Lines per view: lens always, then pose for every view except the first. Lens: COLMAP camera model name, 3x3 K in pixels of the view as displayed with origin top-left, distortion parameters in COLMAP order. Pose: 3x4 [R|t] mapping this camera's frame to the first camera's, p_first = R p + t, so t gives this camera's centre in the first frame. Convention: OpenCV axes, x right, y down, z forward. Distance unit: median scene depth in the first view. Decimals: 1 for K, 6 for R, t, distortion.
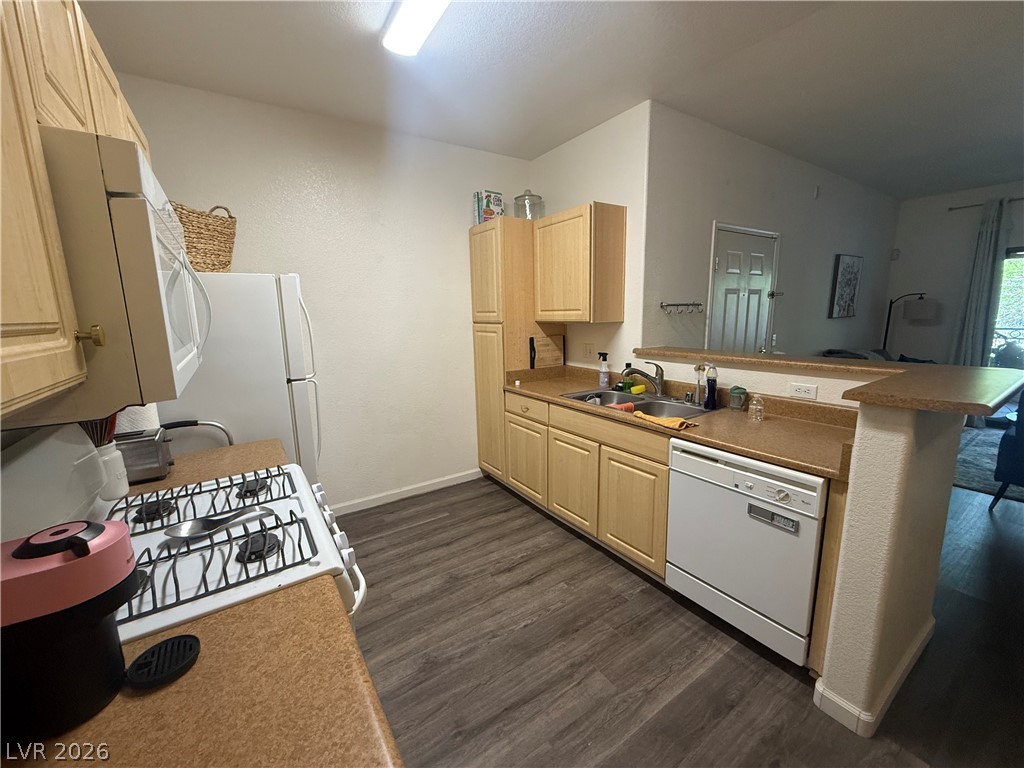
lens RADIAL K [[406.4, 0, 507.5], [0, 406.4, 385.0], [0, 0, 1]] dist [-0.000805, -0.000454]
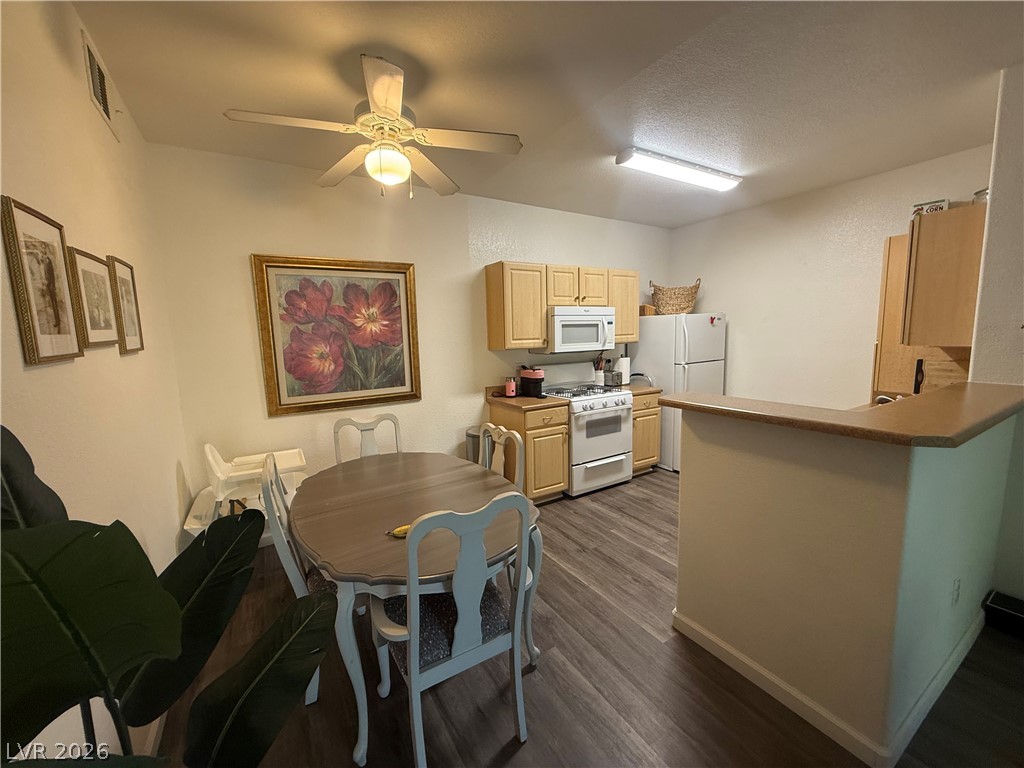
lens RADIAL K [[406.4, 0, 508.7], [0, 406.4, 383.8], [0, 0, 1]] dist [-0.000805, -0.000454]
pose [[-0.041481, 0.148155, -0.988094, 1.698044], [-0.153232, 0.976302, 0.152820, -0.105965], [0.987319, 0.157747, -0.017796, 0.213357]]
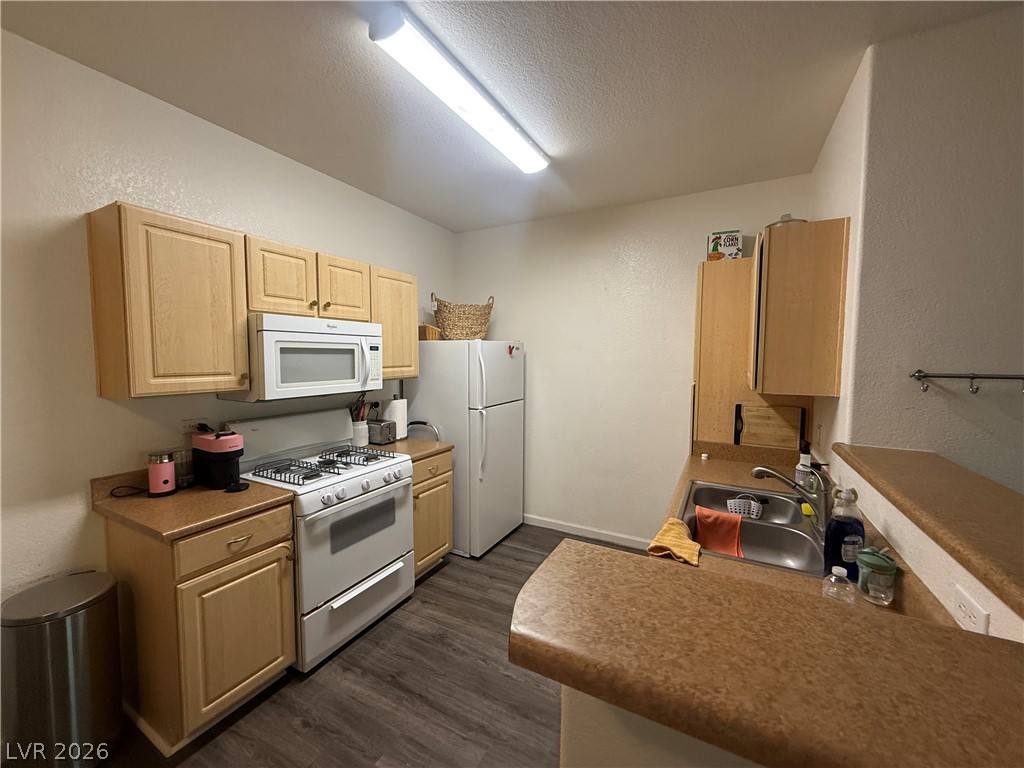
lens RADIAL K [[406.4, 0, 511.5], [0, 406.4, 384.8], [0, 0, 1]] dist [-0.000805, -0.000454]
pose [[0.473729, 0.088672, -0.876195, 0.908889], [-0.173889, 0.984749, 0.005642, -0.141725], [0.863333, 0.149688, 0.481923, 0.417434]]
